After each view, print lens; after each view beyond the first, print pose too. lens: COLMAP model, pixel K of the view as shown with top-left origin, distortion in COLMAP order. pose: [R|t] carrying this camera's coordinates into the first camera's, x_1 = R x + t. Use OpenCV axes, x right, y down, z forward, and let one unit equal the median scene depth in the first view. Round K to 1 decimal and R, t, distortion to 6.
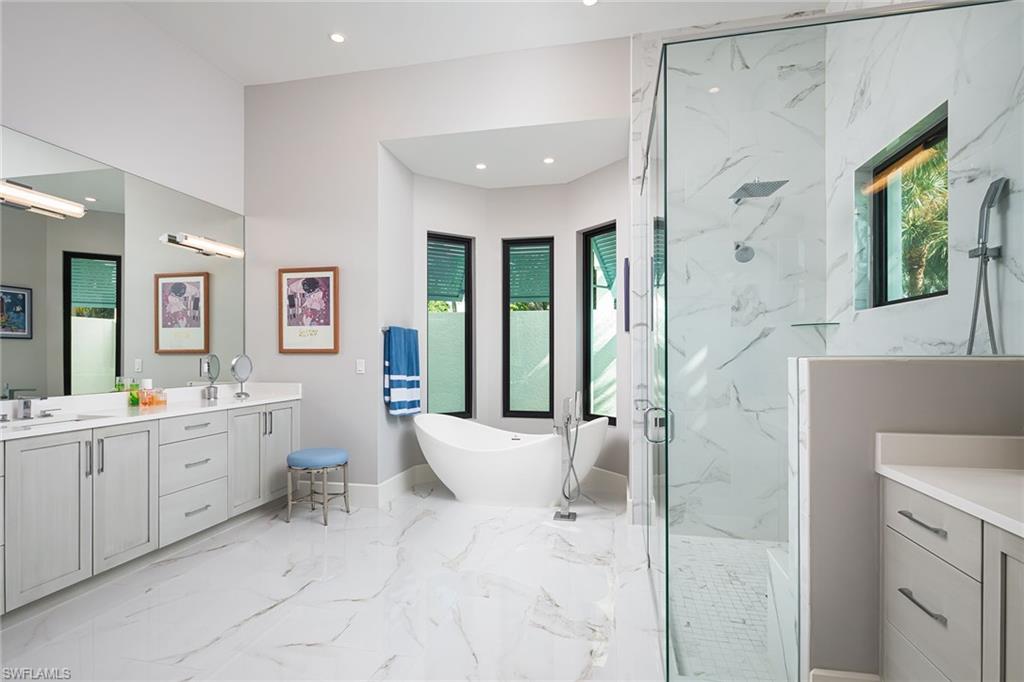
lens RADIAL K [[496.6, 0, 510.6], [0, 496.6, 353.0], [0, 0, 1]] dist [0.000160, -0.000087]
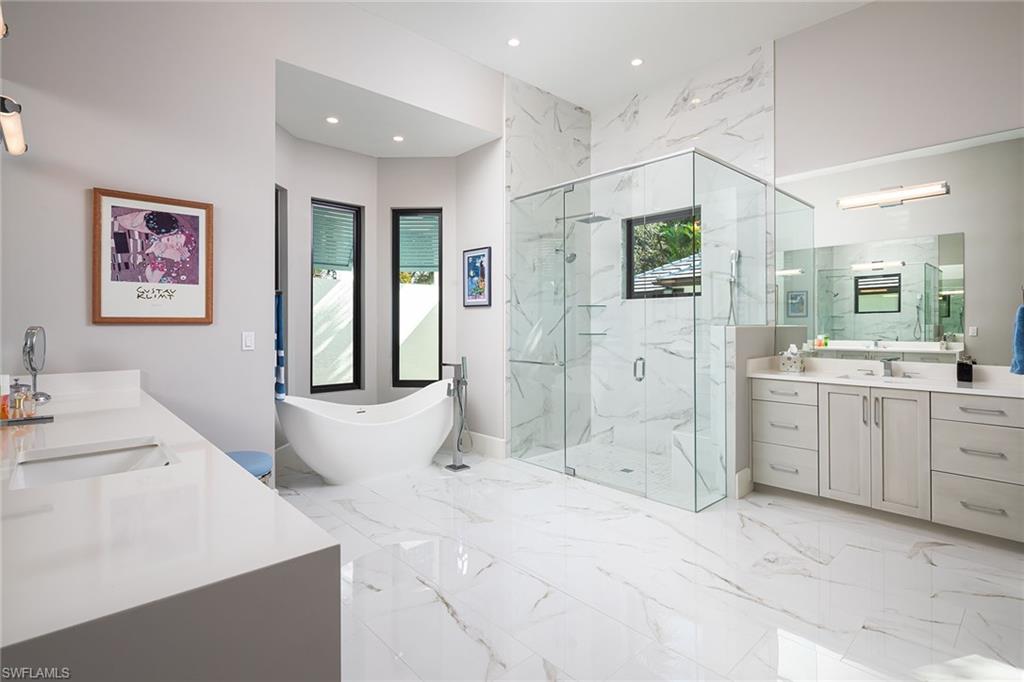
lens RADIAL K [[495.1, 0, 511.3], [0, 495.1, 319.1], [0, 0, 1]] dist [-0.002088, -0.000695]
pose [[0.580200, 0.006693, 0.814446, -0.675844], [-0.001977, 0.999975, -0.006810, -0.002098], [-0.814471, 0.002341, 0.580199, 0.223183]]
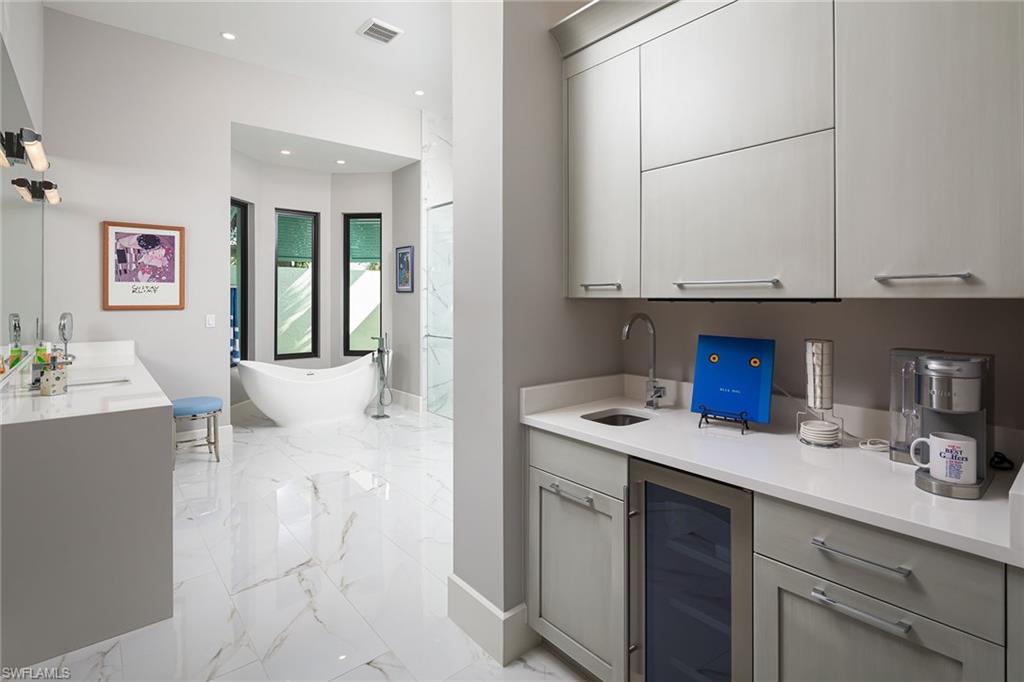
lens RADIAL K [[498.6, 0, 512.9], [0, 498.6, 294.5], [0, 0, 1]] dist [0.000821, 0.000214]
pose [[0.614813, 0.005155, 0.788656, -0.747821], [-0.003262, 0.999987, -0.003993, -0.028236], [-0.788666, -0.000118, 0.614822, -0.202431]]
